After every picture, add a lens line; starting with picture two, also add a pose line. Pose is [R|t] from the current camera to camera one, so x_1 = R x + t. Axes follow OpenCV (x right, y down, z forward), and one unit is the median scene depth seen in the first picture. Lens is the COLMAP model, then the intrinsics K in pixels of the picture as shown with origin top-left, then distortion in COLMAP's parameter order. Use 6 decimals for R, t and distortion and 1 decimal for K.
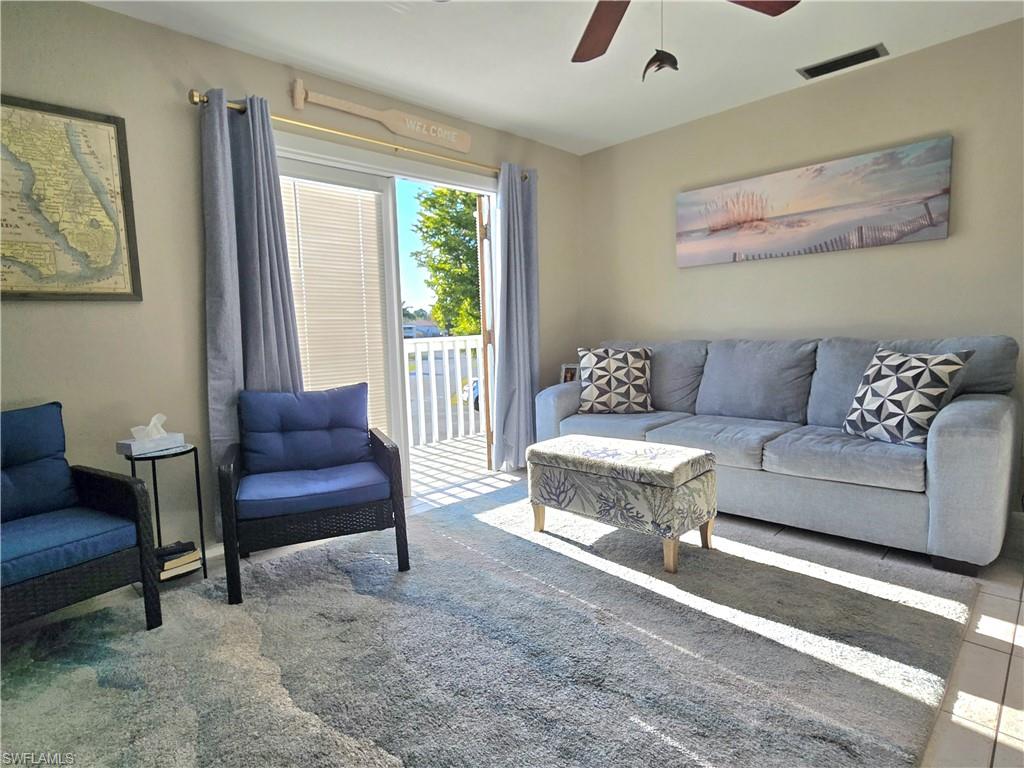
lens RADIAL K [[557.7, 0, 503.1], [0, 557.7, 387.2], [0, 0, 1]] dist [-0.001878, -0.001701]
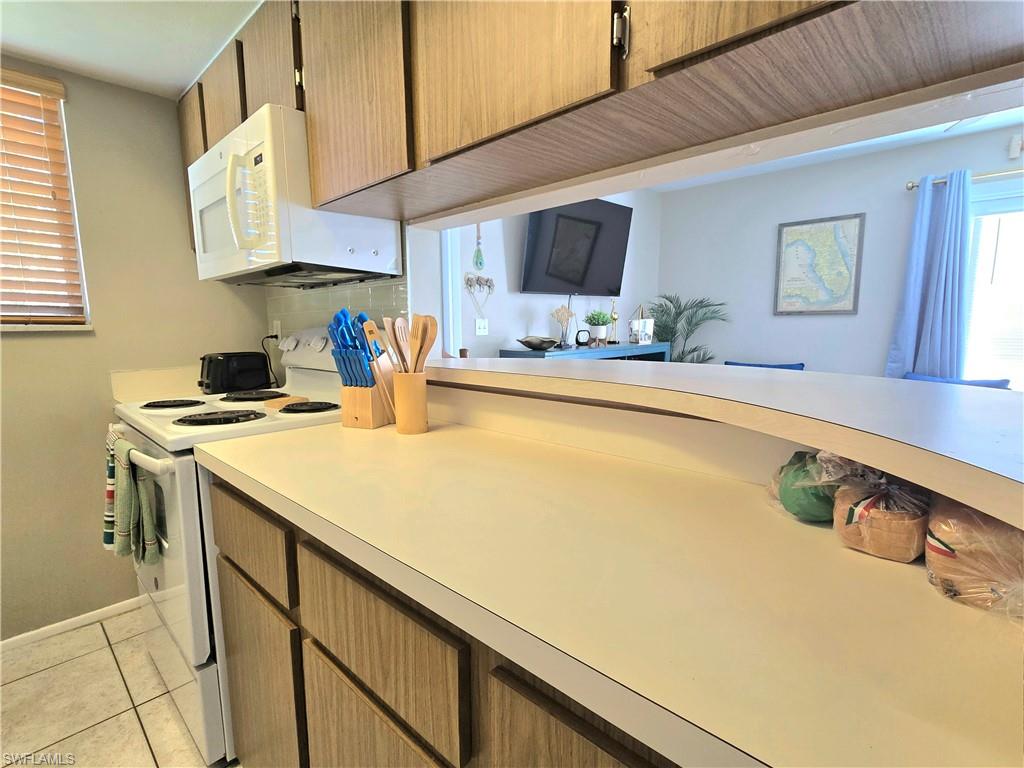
lens RADIAL K [[502.7, 0, 508.9], [0, 502.7, 390.0], [0, 0, 1]] dist [-0.004497, 0.001811]
pose [[0.028188, 0.167708, -0.985434, 0.829453], [-0.097794, 0.981559, 0.164251, -0.060796], [0.994807, 0.091739, 0.044069, -0.140809]]
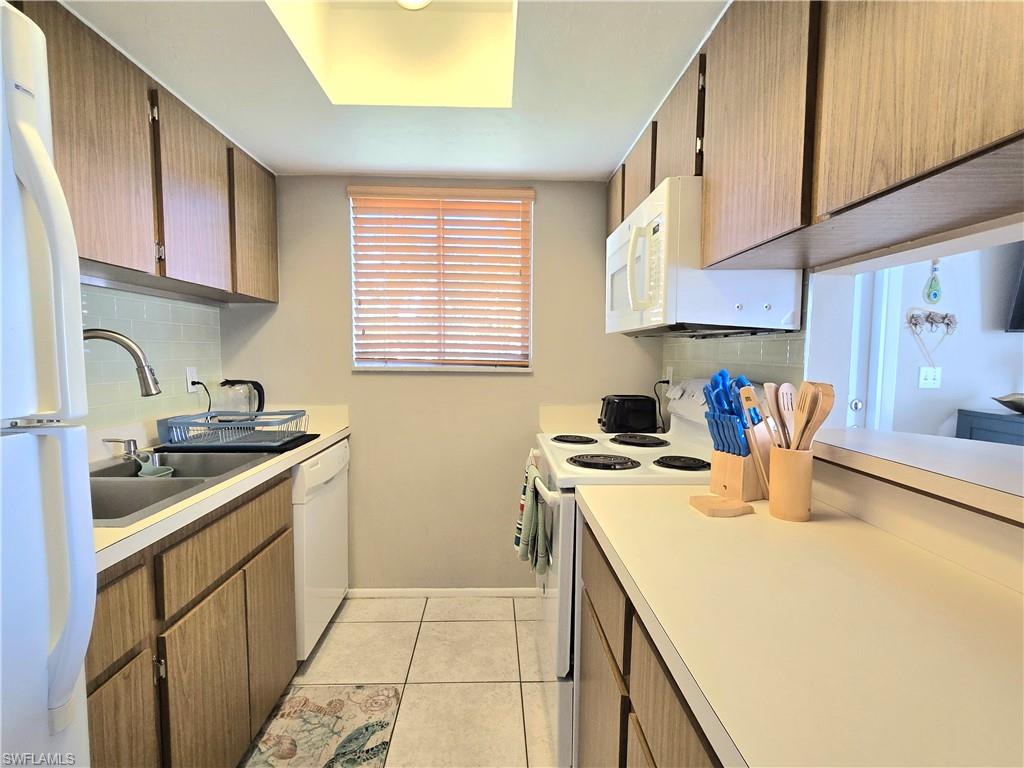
lens RADIAL K [[502.7, 0, 508.9], [0, 502.7, 390.0], [0, 0, 1]] dist [-0.004497, 0.001811]
pose [[-0.677321, 0.084939, -0.730768, 0.806542], [-0.063022, 0.982962, 0.172665, -0.092439], [0.732983, 0.163004, -0.660428, -0.120852]]
